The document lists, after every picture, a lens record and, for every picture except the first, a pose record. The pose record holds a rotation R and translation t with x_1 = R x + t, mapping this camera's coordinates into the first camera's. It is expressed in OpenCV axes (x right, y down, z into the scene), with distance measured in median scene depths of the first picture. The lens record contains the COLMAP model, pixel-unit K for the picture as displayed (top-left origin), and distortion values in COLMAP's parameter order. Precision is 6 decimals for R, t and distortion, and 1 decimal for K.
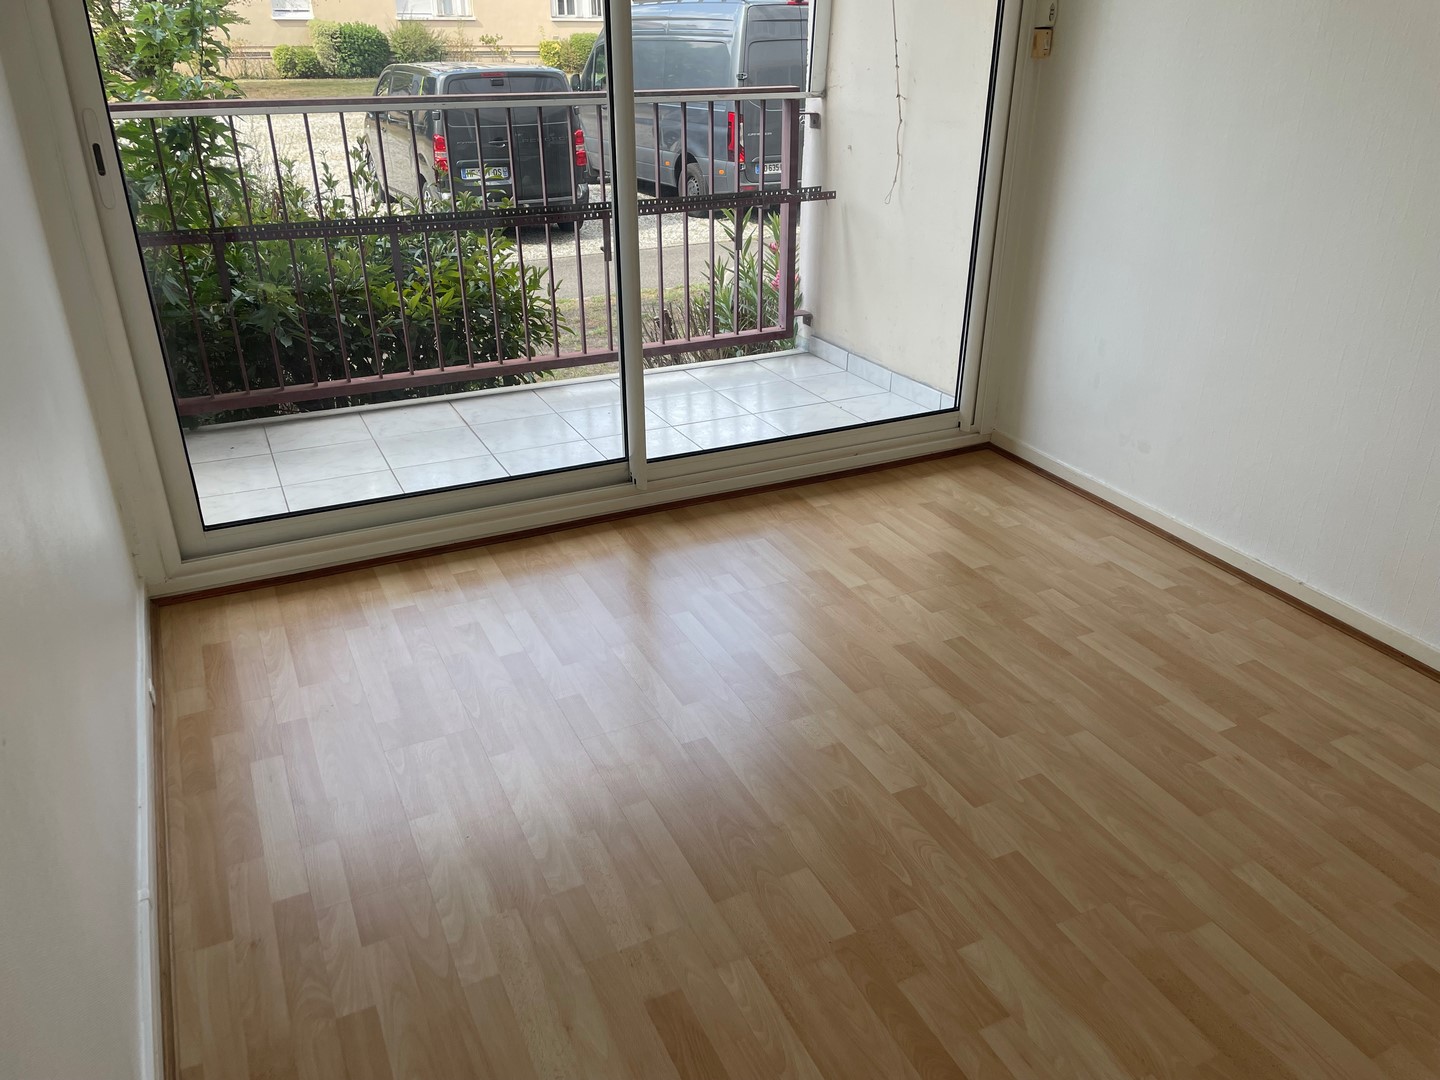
lens RADIAL K [[1102.7, 0, 725.0], [0, 1102.7, 554.0], [0, 0, 1]] dist [0.100483, -0.142333]
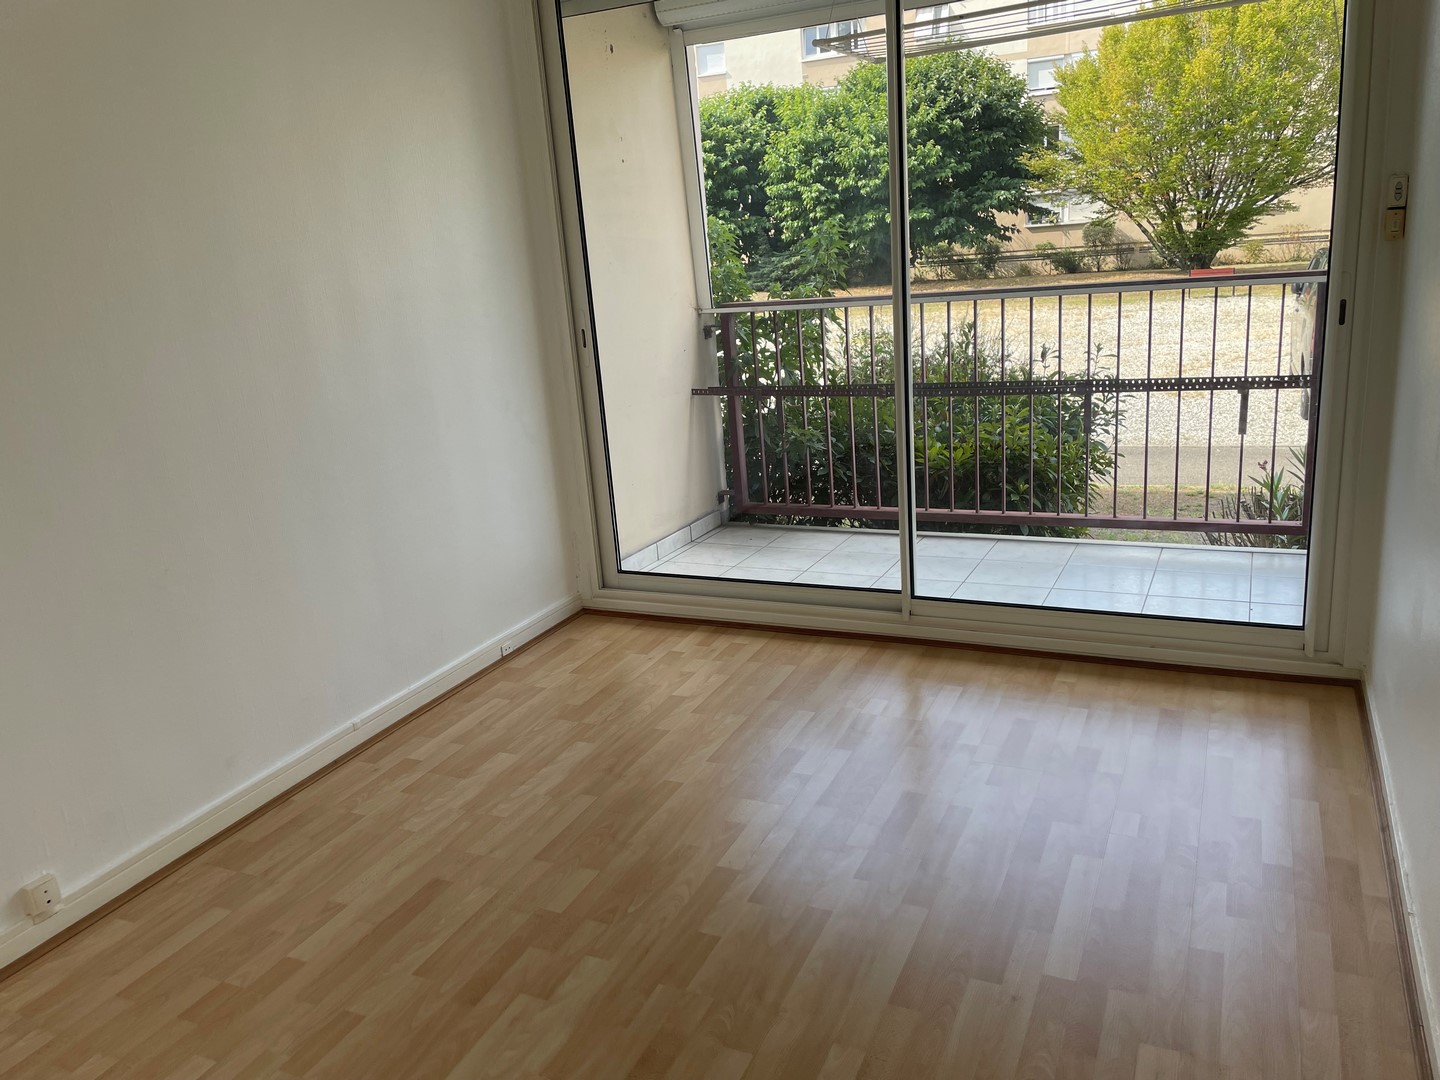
lens RADIAL K [[1102.7, 0, 725.0], [0, 1102.7, 554.0], [0, 0, 1]] dist [0.100483, -0.142333]
pose [[0.612683, 0.173830, -0.770975, 0.661099], [-0.273639, 0.961832, -0.000595, -0.070809], [0.741445, 0.211334, 0.636865, 0.113763]]
